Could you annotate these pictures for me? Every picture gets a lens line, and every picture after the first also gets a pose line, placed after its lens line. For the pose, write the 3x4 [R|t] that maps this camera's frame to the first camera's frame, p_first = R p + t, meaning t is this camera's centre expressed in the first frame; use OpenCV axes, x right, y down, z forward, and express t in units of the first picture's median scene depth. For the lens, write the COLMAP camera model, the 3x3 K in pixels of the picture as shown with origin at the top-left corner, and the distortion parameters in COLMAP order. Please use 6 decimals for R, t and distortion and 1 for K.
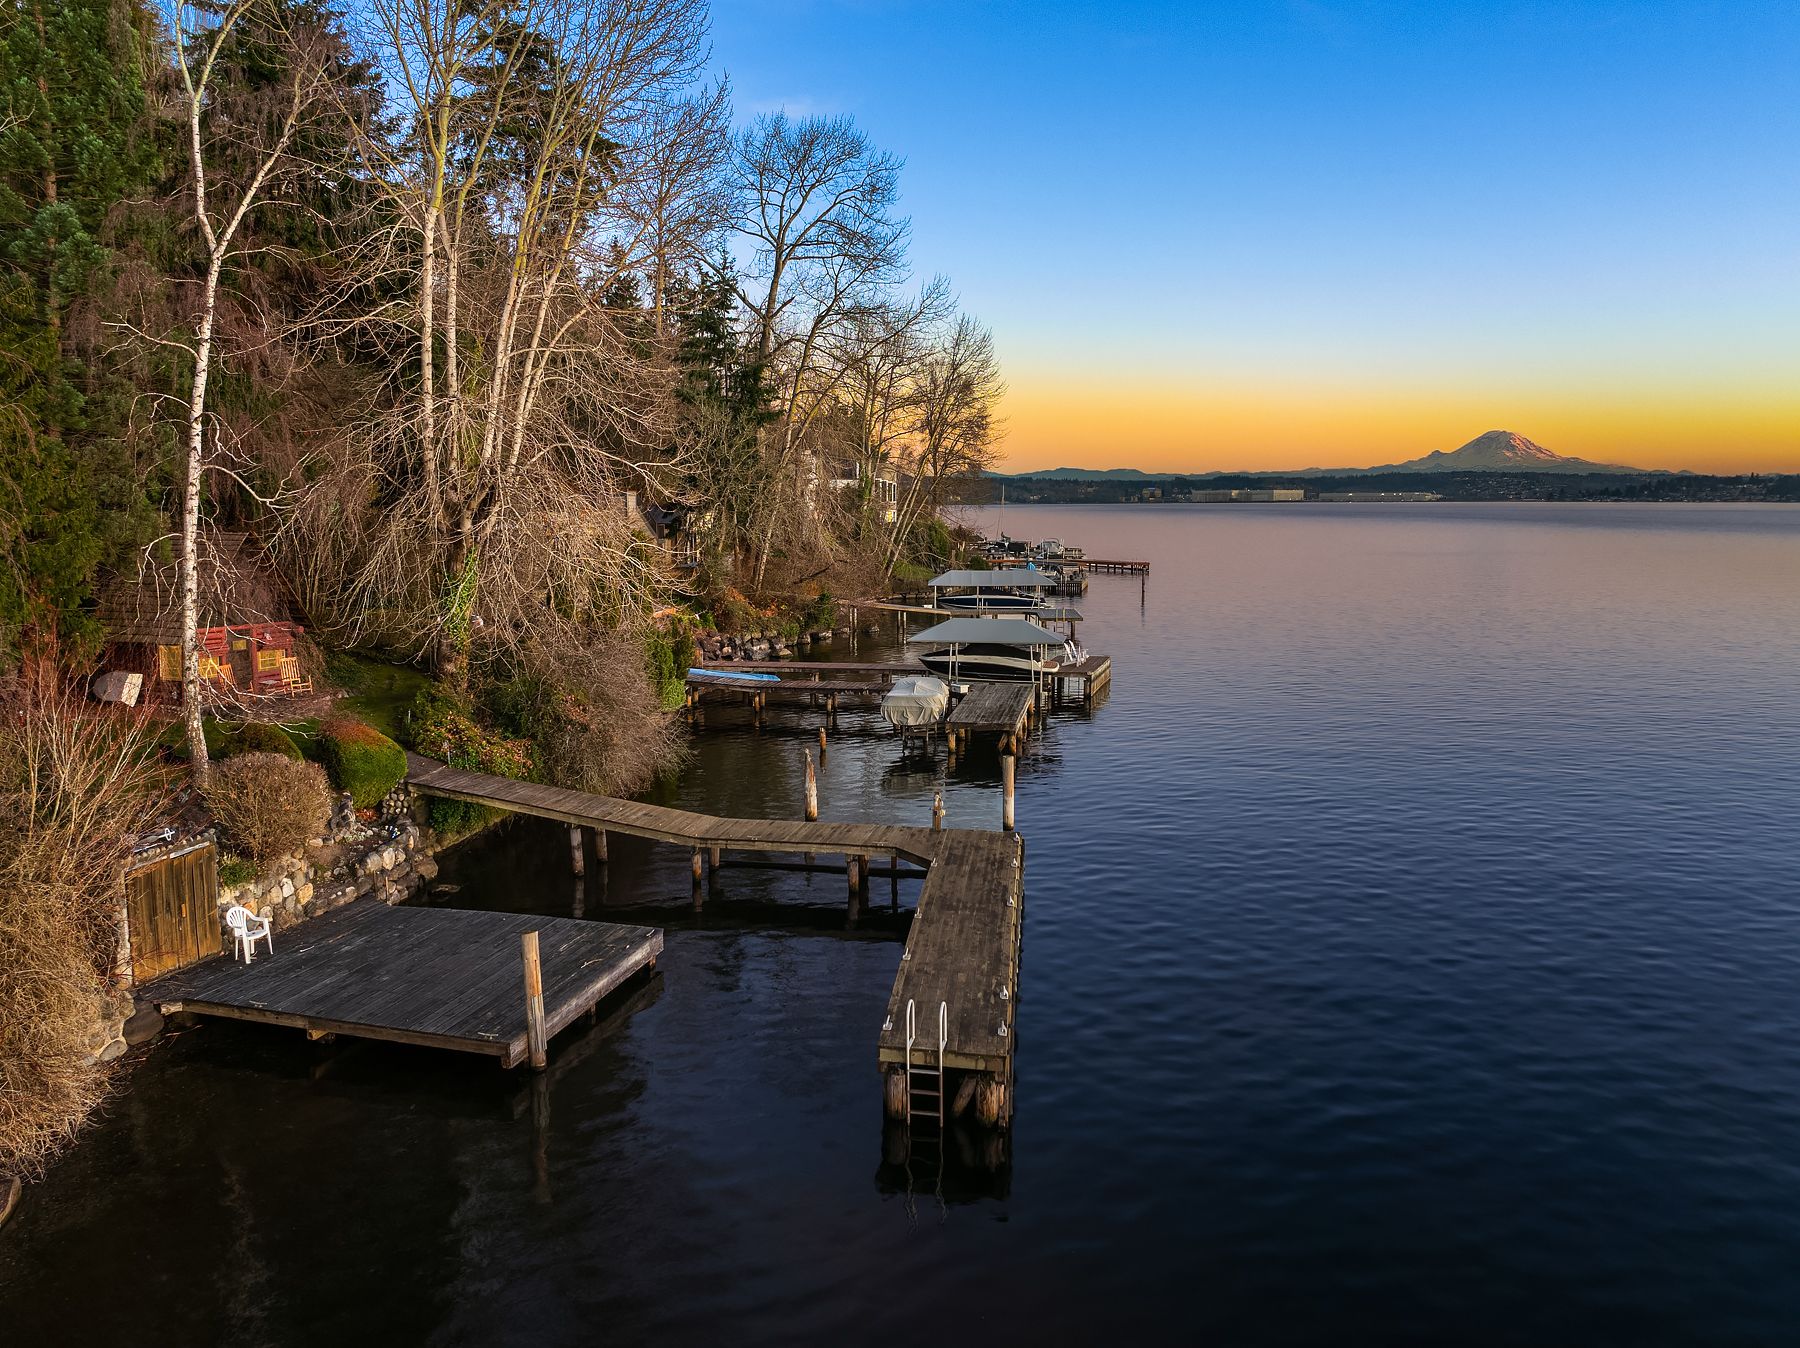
lens RADIAL K [[1310.0, 0, 786.0], [0, 1310.0, 575.2], [0, 0, 1]] dist [-0.005765, -0.004067]
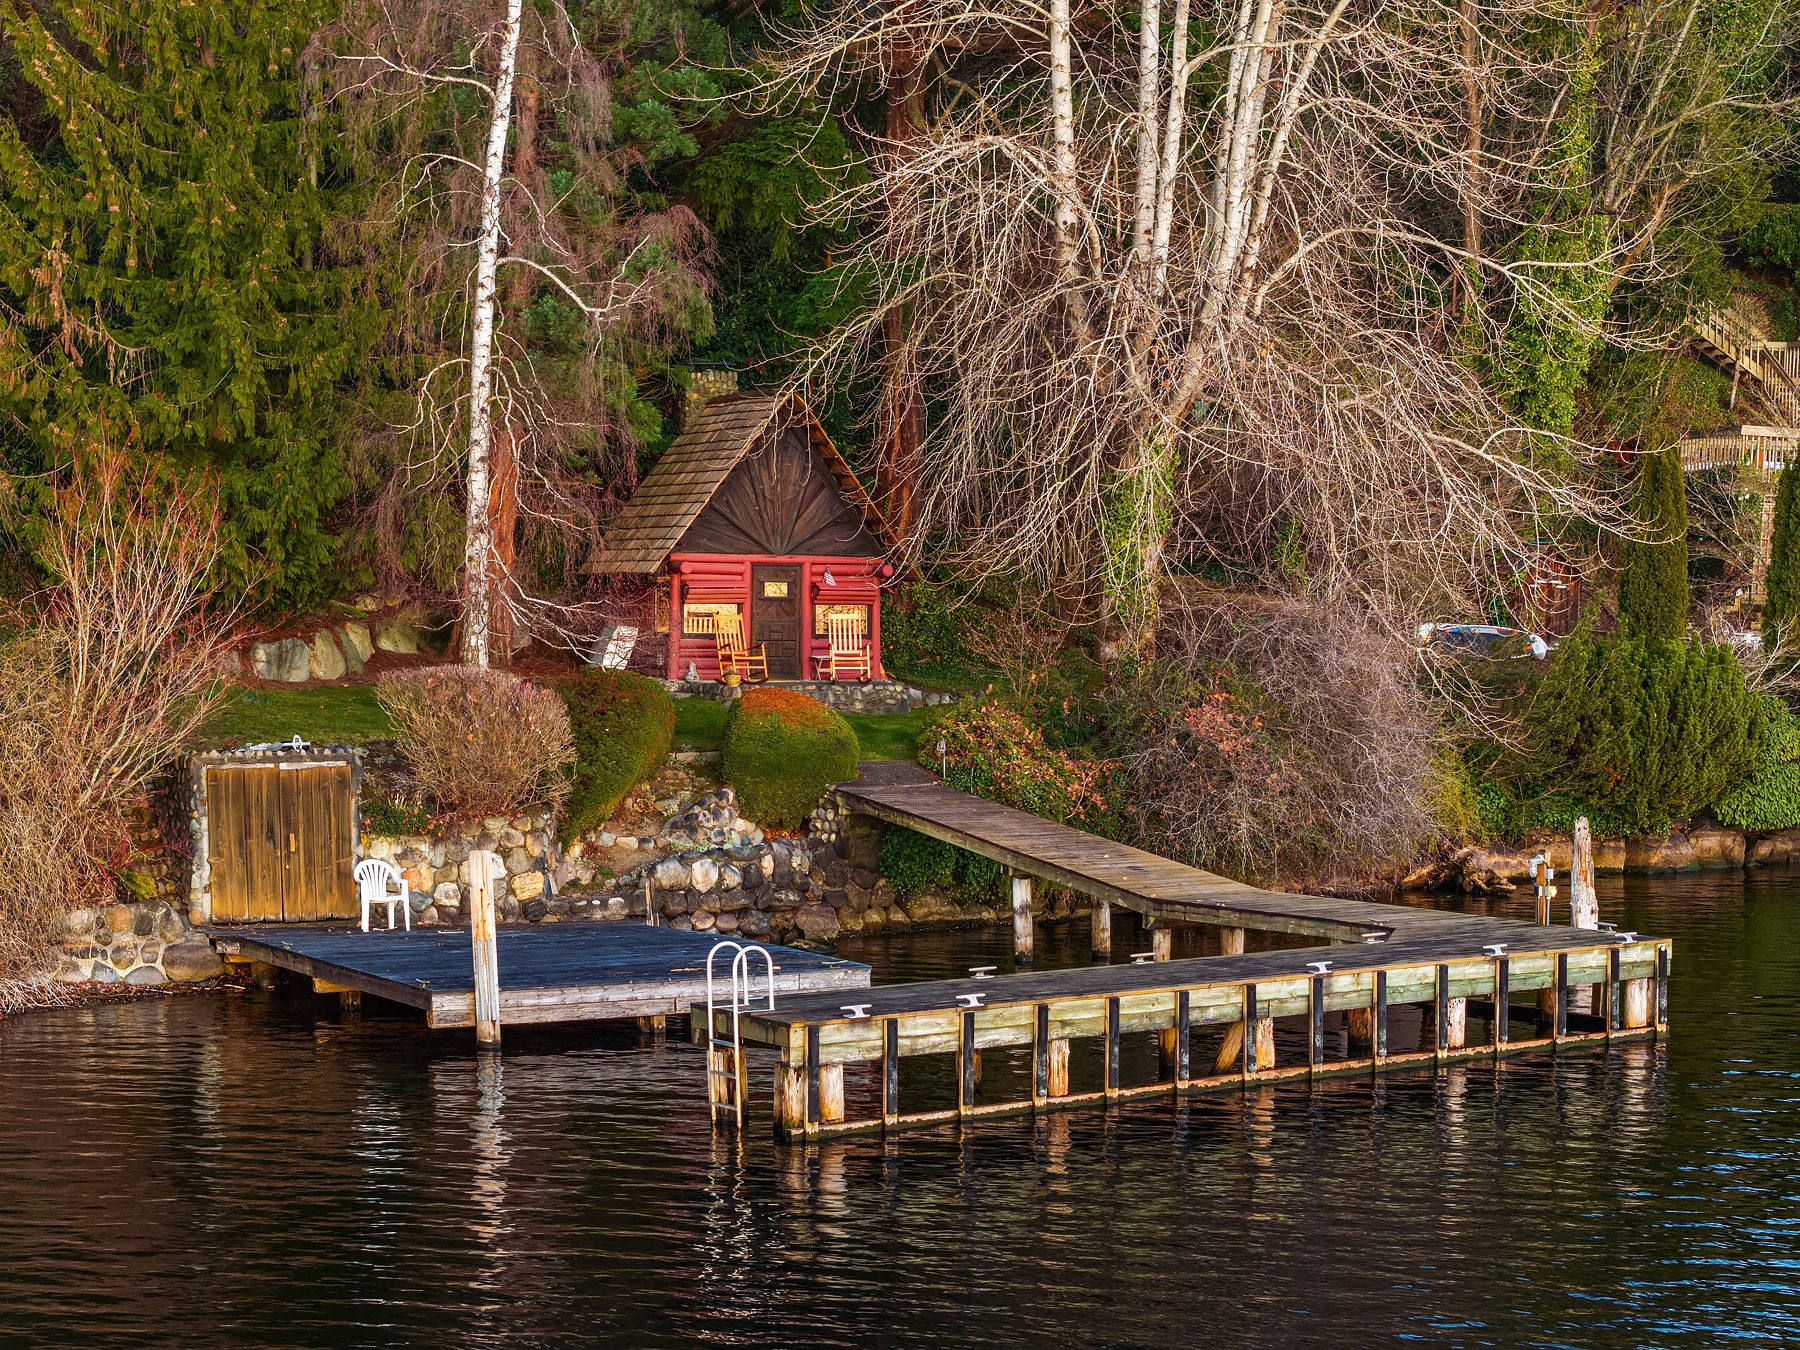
lens RADIAL K [[3600.6, 0, 833.8], [0, 3600.6, 674.9], [0, 0, 1]] dist [-0.103322, 0.429284]
pose [[0.737939, 0.039011, -0.673739, 0.947665], [-0.049169, 0.998783, 0.003977, 0.116426], [0.673074, 0.030193, 0.738958, -0.248855]]
